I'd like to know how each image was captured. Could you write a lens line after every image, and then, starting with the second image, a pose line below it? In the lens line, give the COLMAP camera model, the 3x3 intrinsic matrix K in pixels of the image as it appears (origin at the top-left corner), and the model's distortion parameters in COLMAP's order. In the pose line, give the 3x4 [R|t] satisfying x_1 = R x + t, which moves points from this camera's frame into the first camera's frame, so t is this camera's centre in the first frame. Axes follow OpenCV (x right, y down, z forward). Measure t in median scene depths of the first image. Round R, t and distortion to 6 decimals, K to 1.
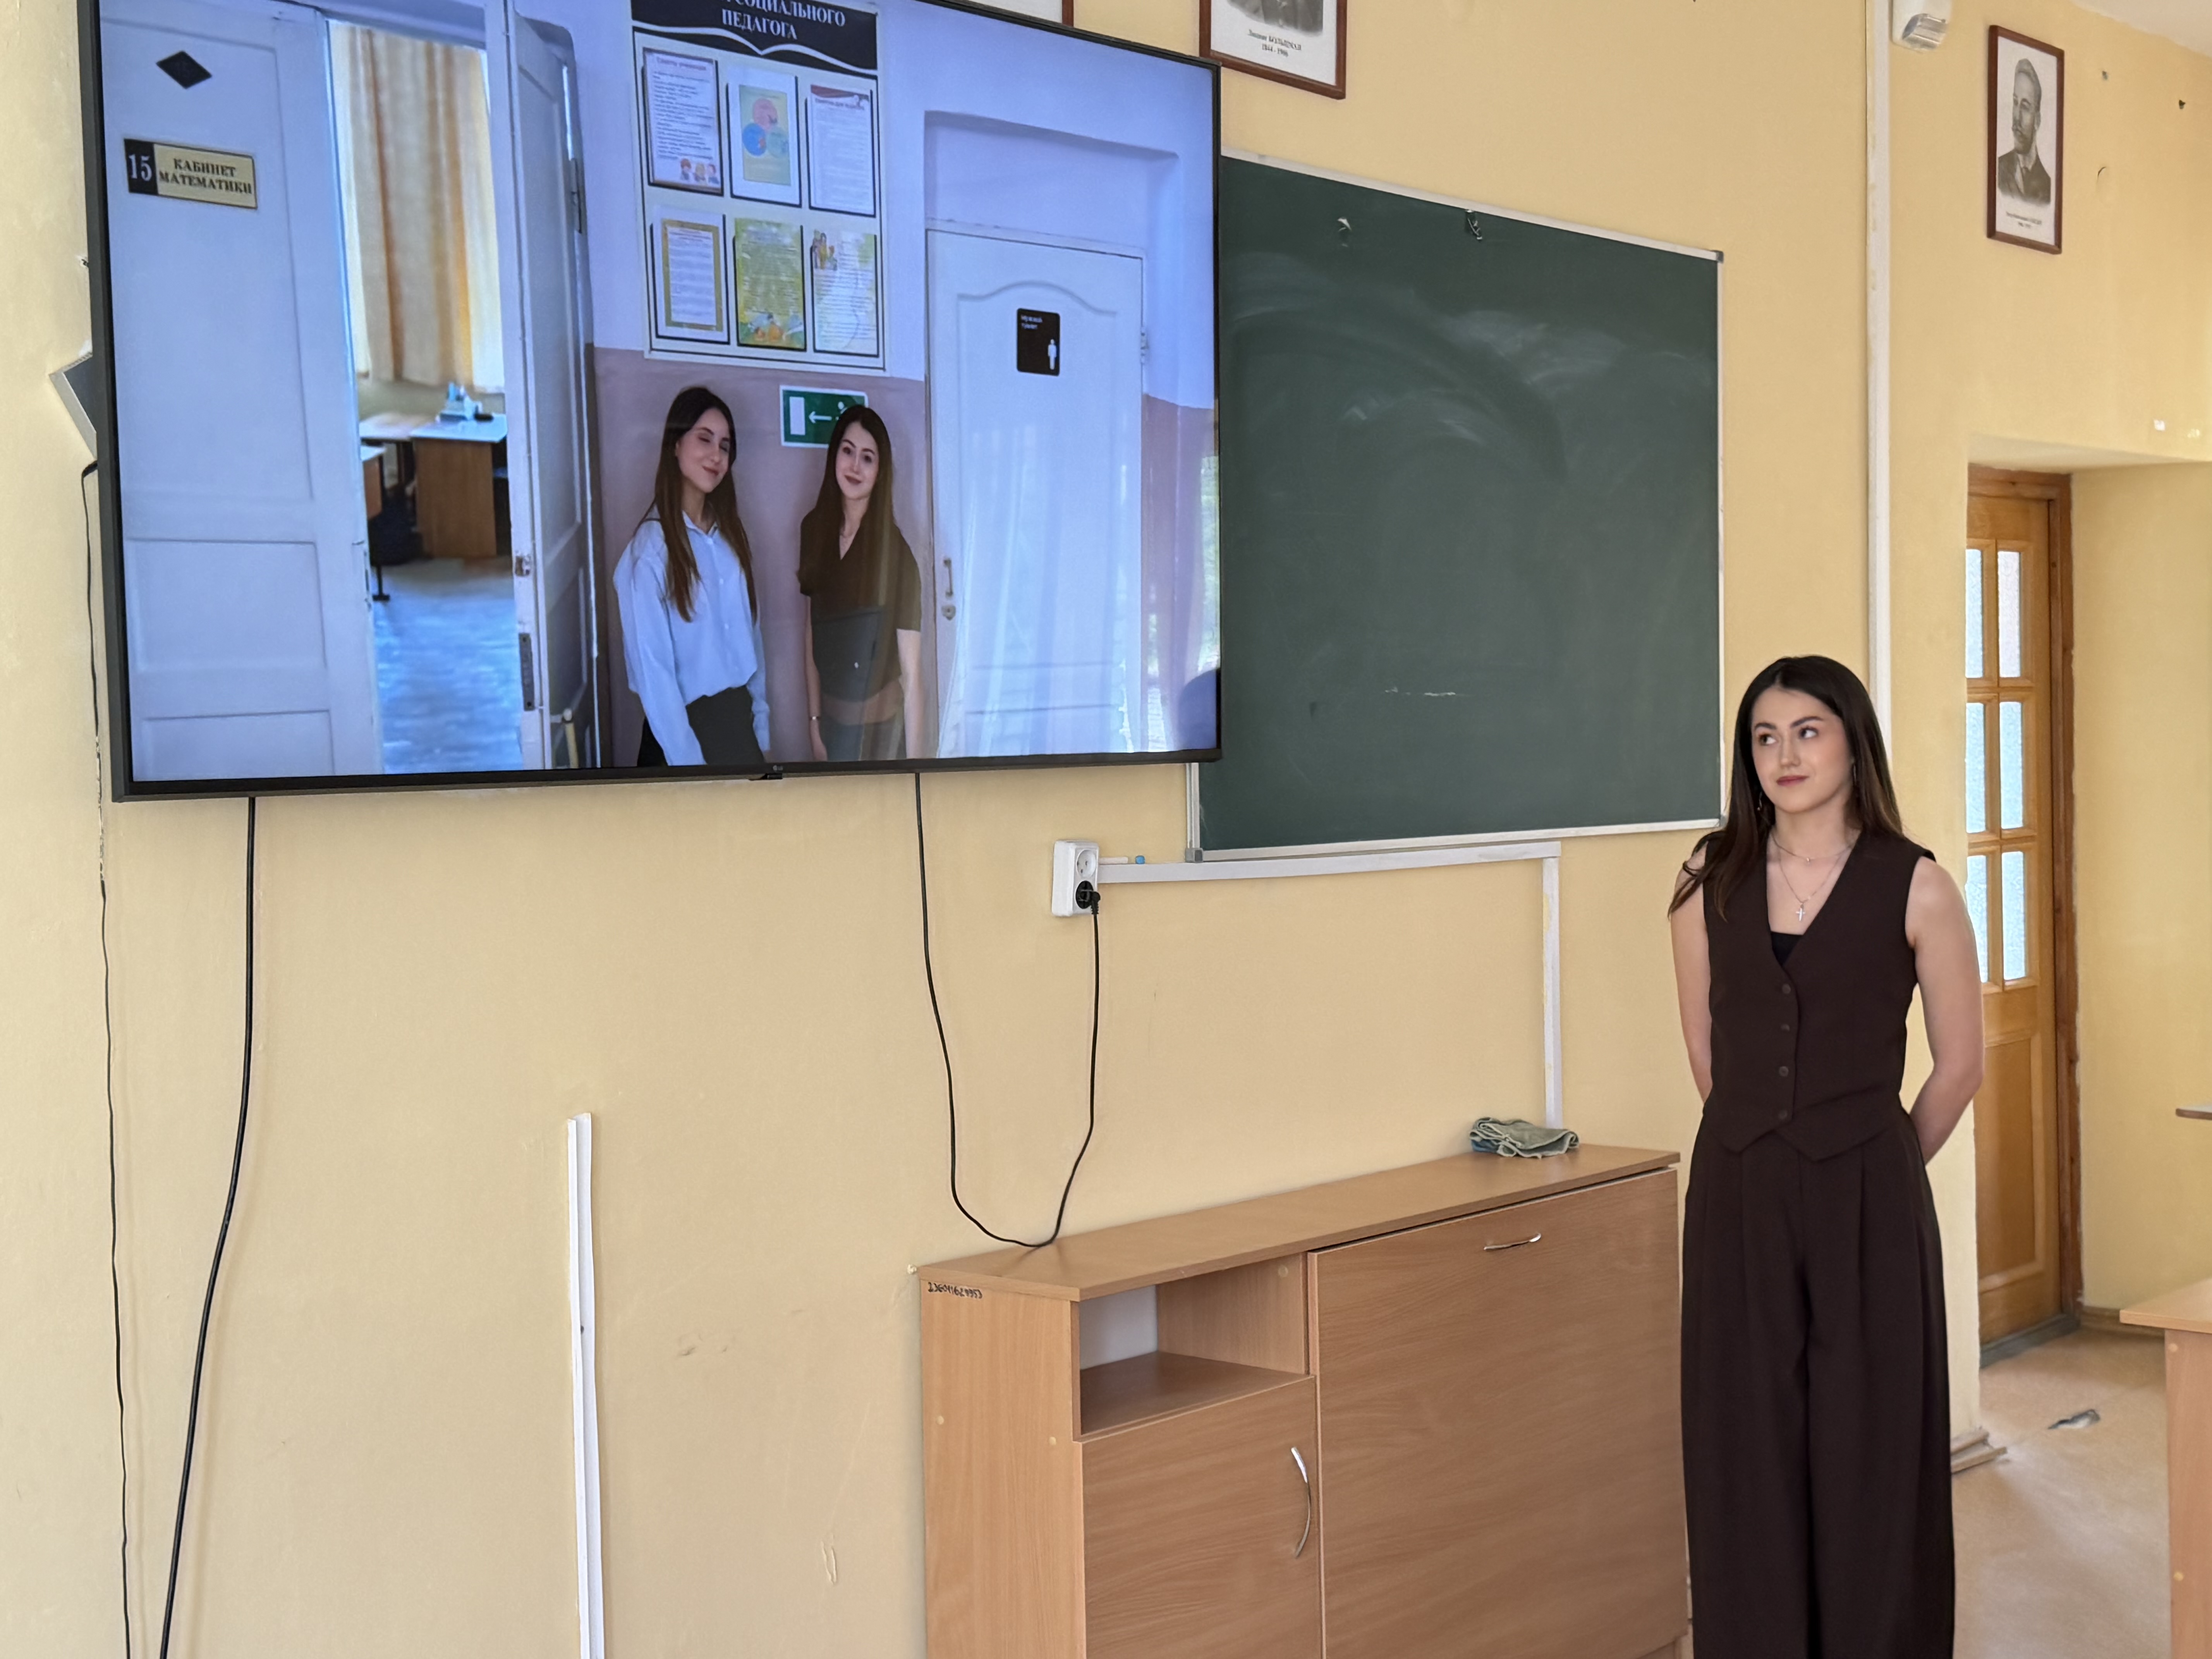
lens RADIAL K [[2928.1, 0, 1101.2], [0, 2928.1, 827.9], [0, 0, 1]] dist [0.084628, 0.000000]
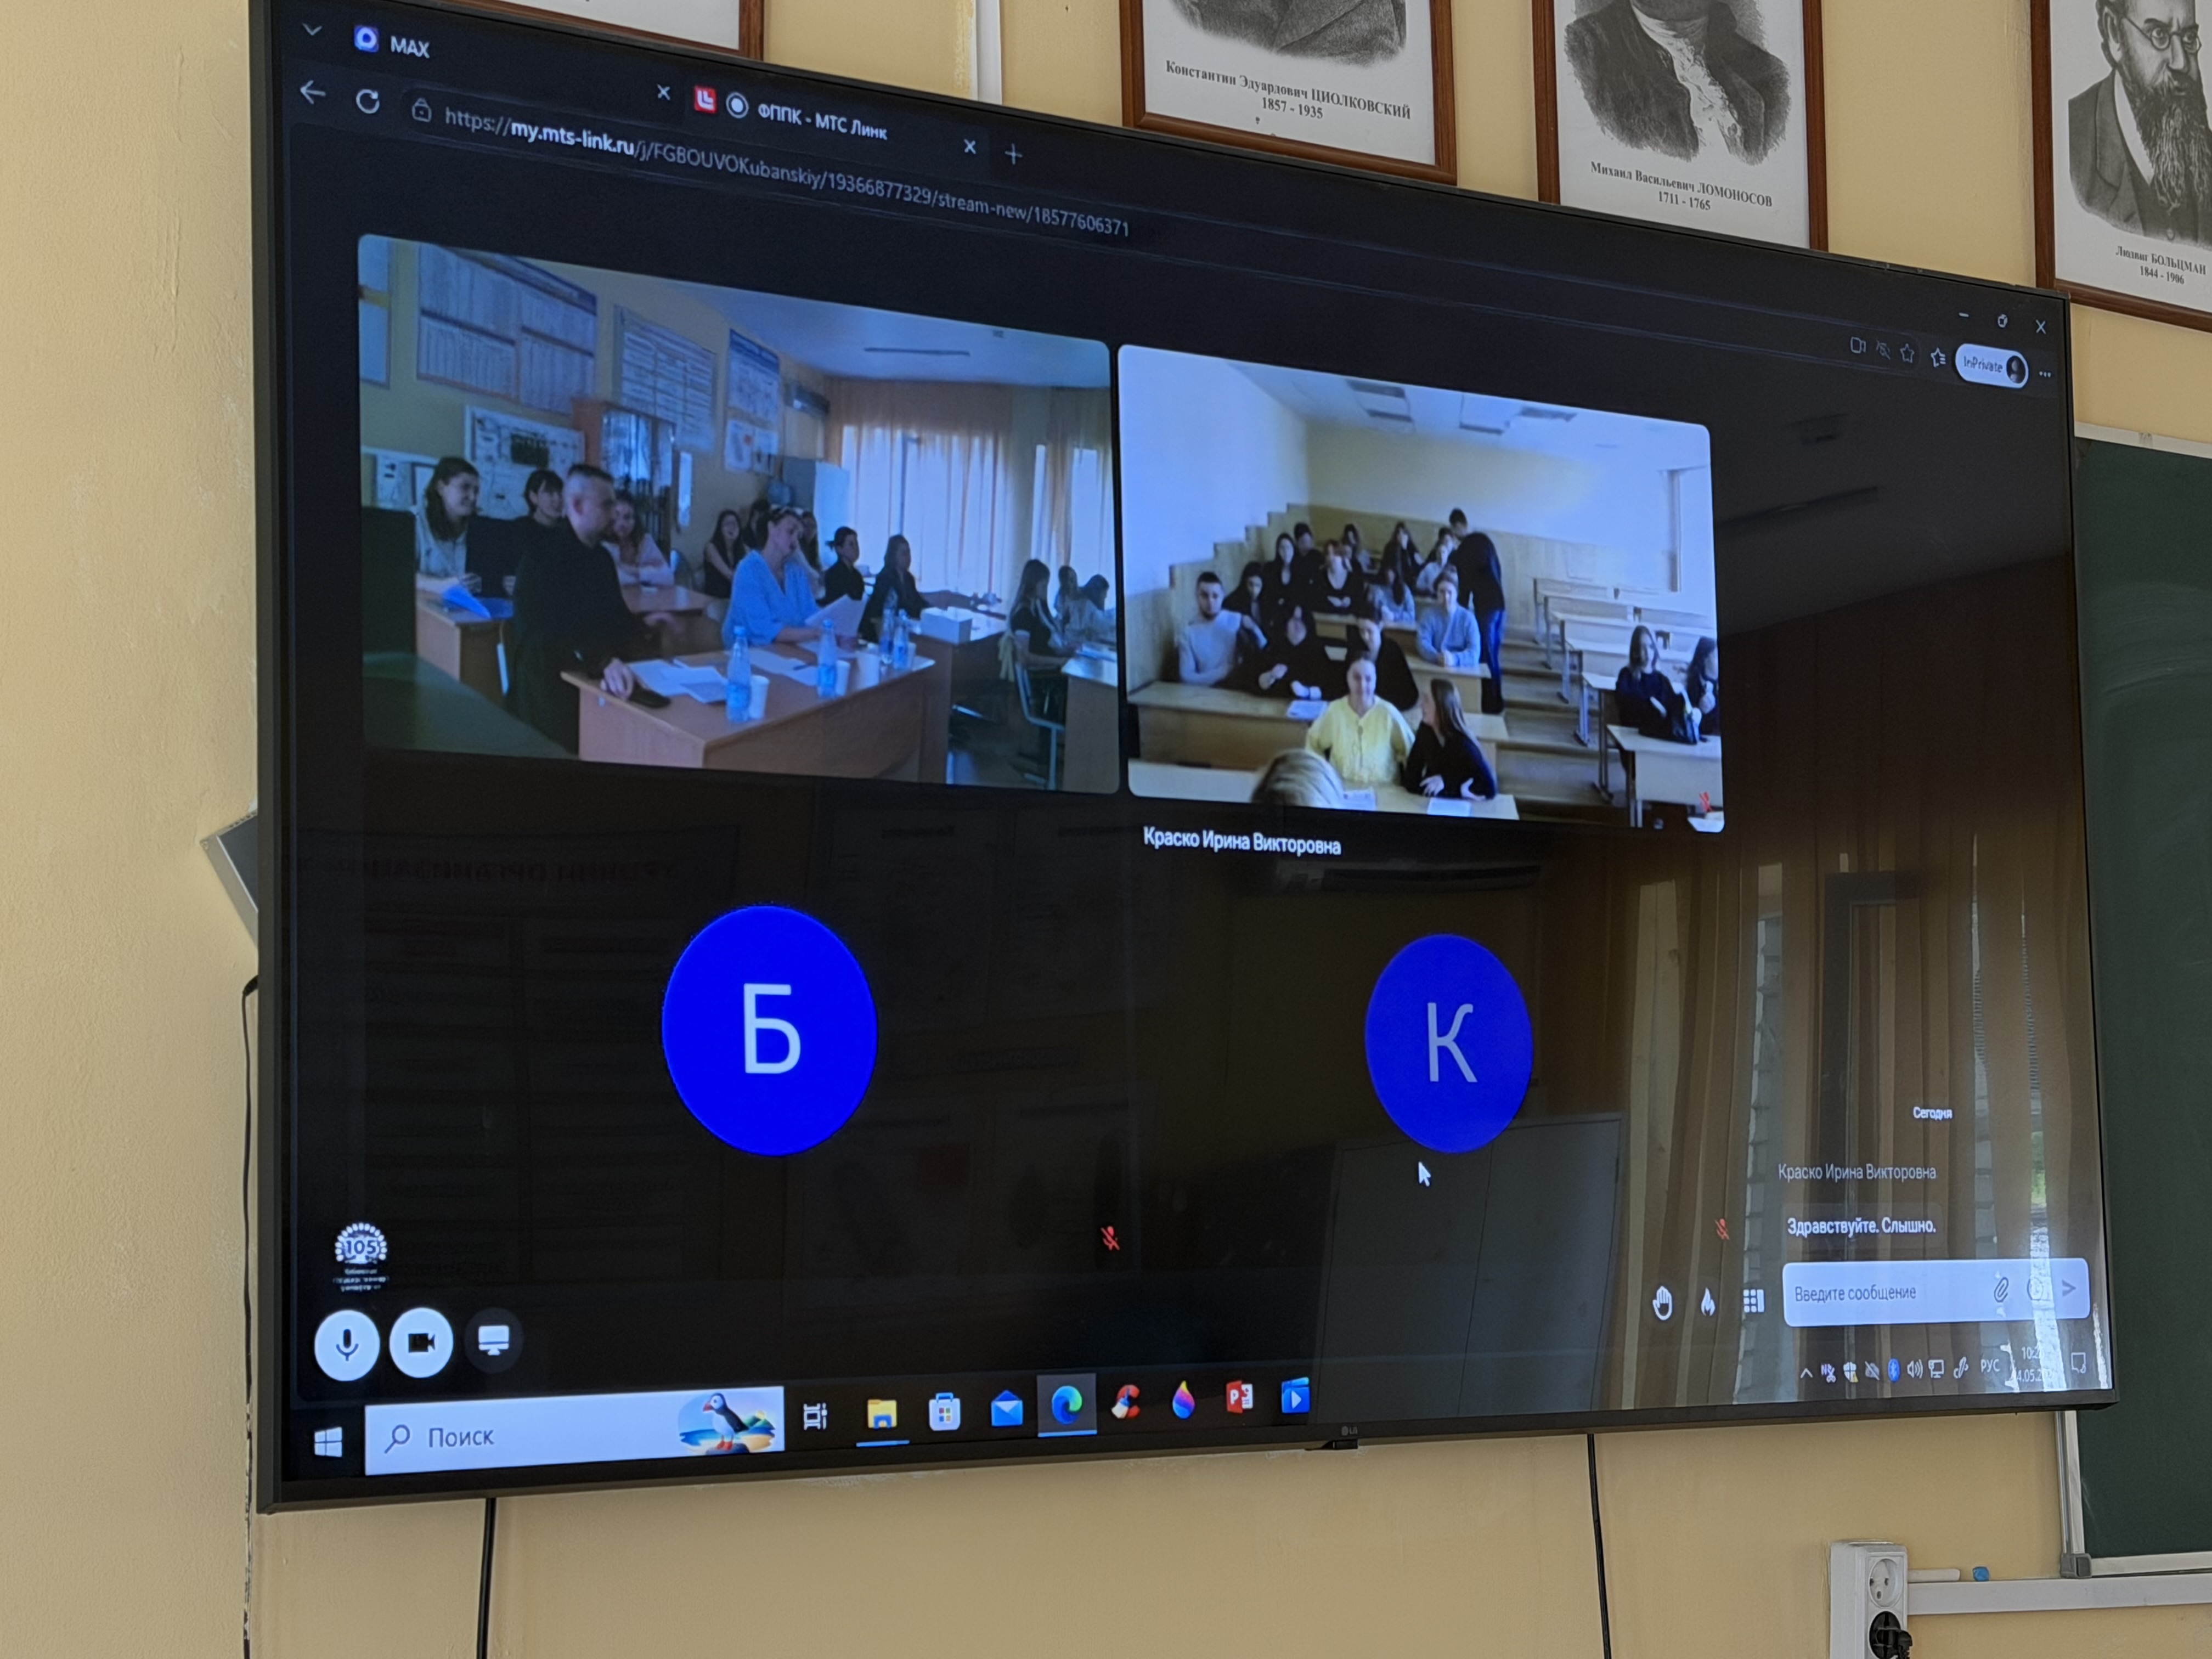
lens RADIAL K [[4038.3, 0, 1108.5], [0, 4038.3, 820.1], [0, 0, 1]] dist [0.118765, 0.000000]
pose [[0.977602, -0.031644, -0.208071, 0.017609], [0.000036, 0.988658, -0.150187, -0.016983], [0.210463, 0.146815, 0.966515, 0.129372]]
